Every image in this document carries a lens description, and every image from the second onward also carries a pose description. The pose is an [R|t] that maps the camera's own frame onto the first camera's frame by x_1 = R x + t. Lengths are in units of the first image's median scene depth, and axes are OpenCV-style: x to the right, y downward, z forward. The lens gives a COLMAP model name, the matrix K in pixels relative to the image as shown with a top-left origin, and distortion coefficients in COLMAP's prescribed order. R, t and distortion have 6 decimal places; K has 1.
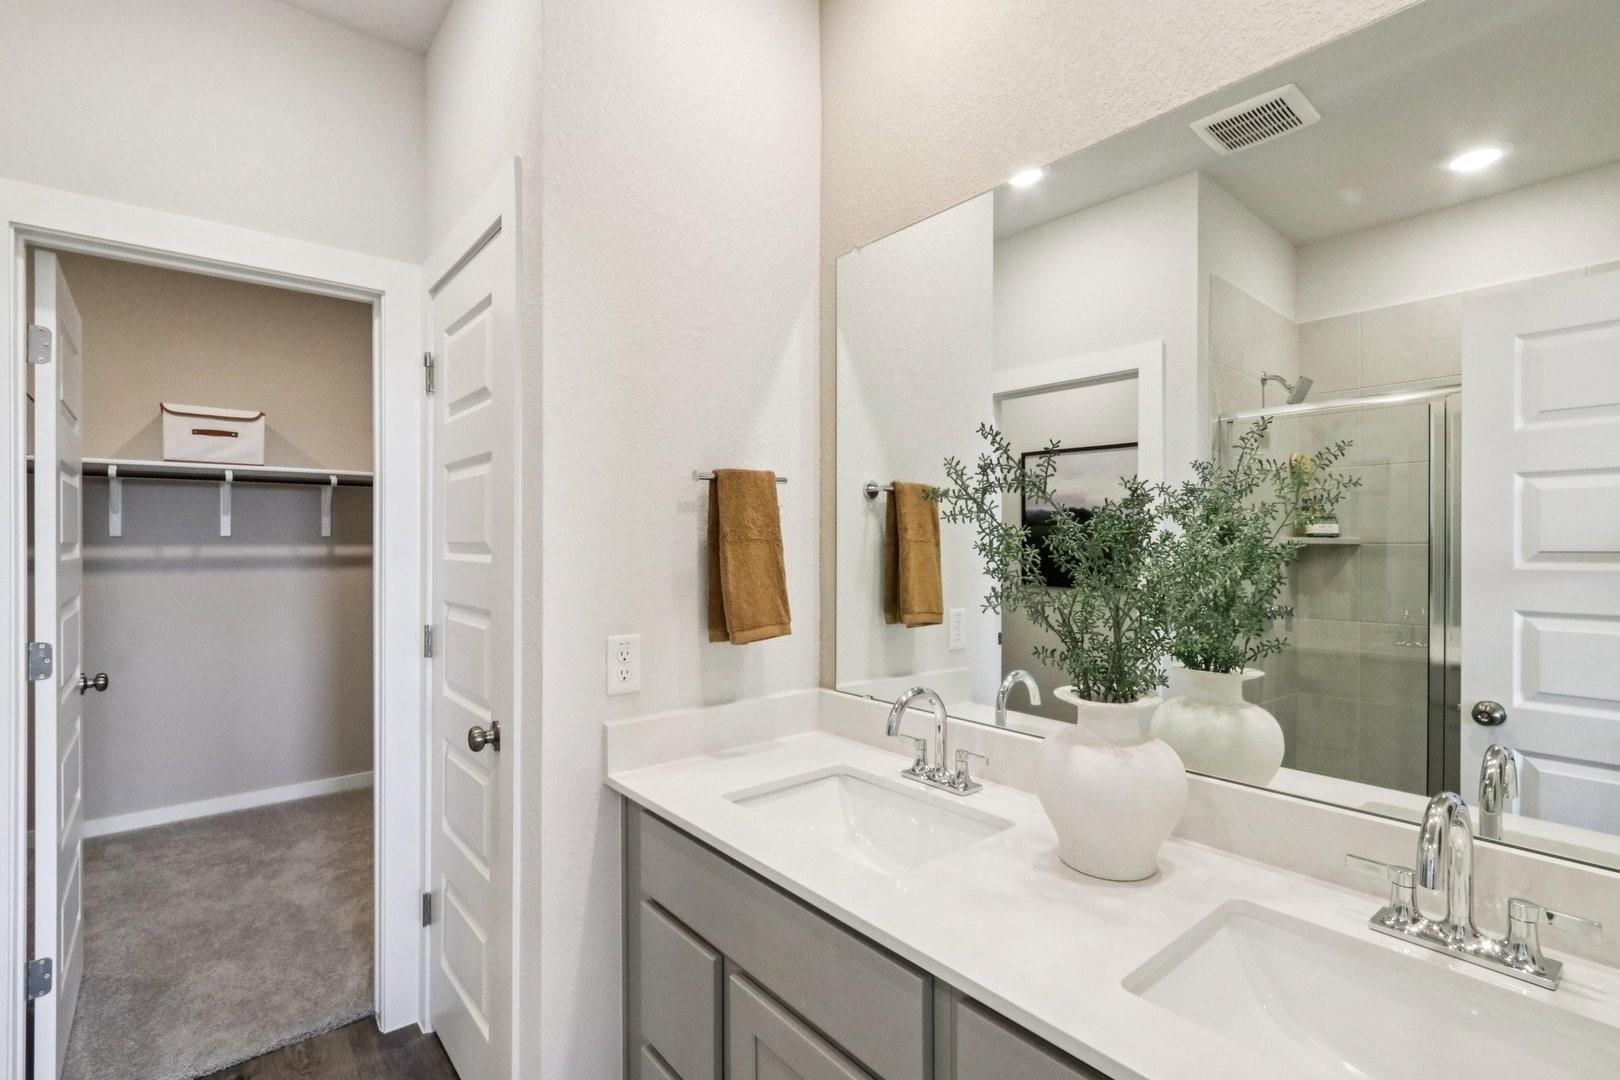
lens RADIAL K [[756.8, 0, 806.2], [0, 756.8, 540.5], [0, 0, 1]] dist [0.004490, 0.000541]
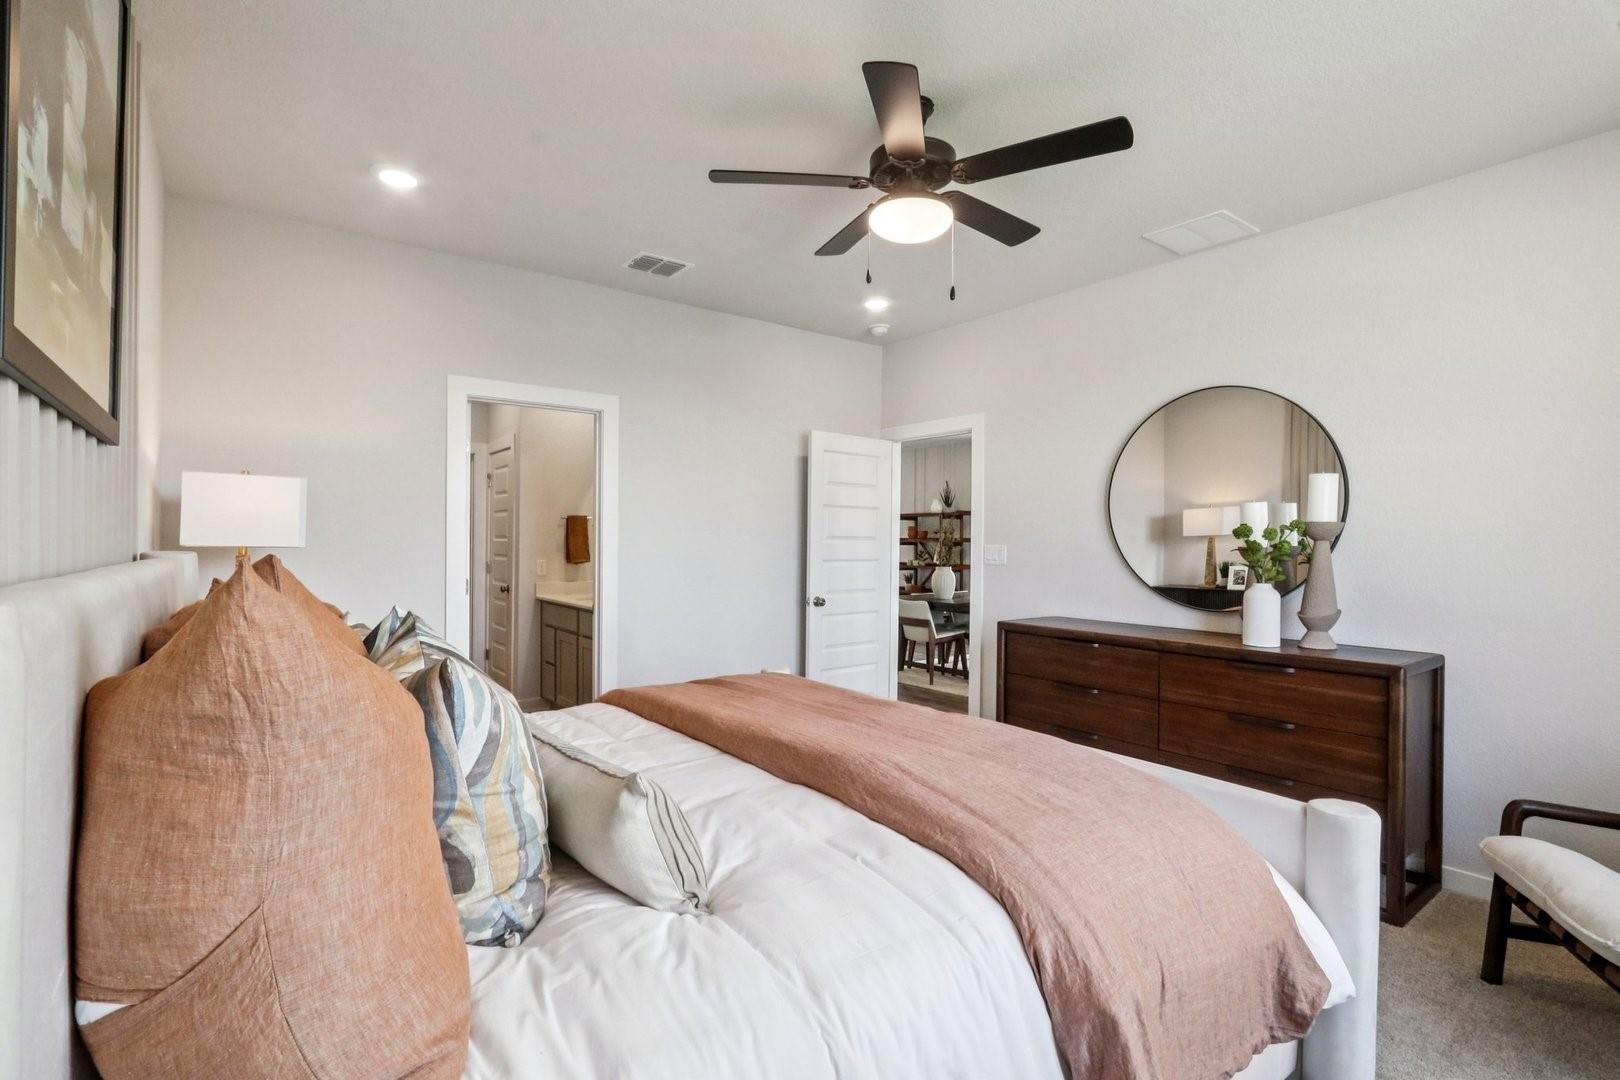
lens RADIAL K [[756.8, 0, 816.7], [0, 756.8, 541.1], [0, 0, 1]] dist [0.004490, 0.000541]
pose [[0.999376, 0.007146, -0.034596, 1.475277], [-0.006990, 0.999965, 0.004615, 0.004347], [0.034627, -0.004371, 0.999391, -3.184259]]
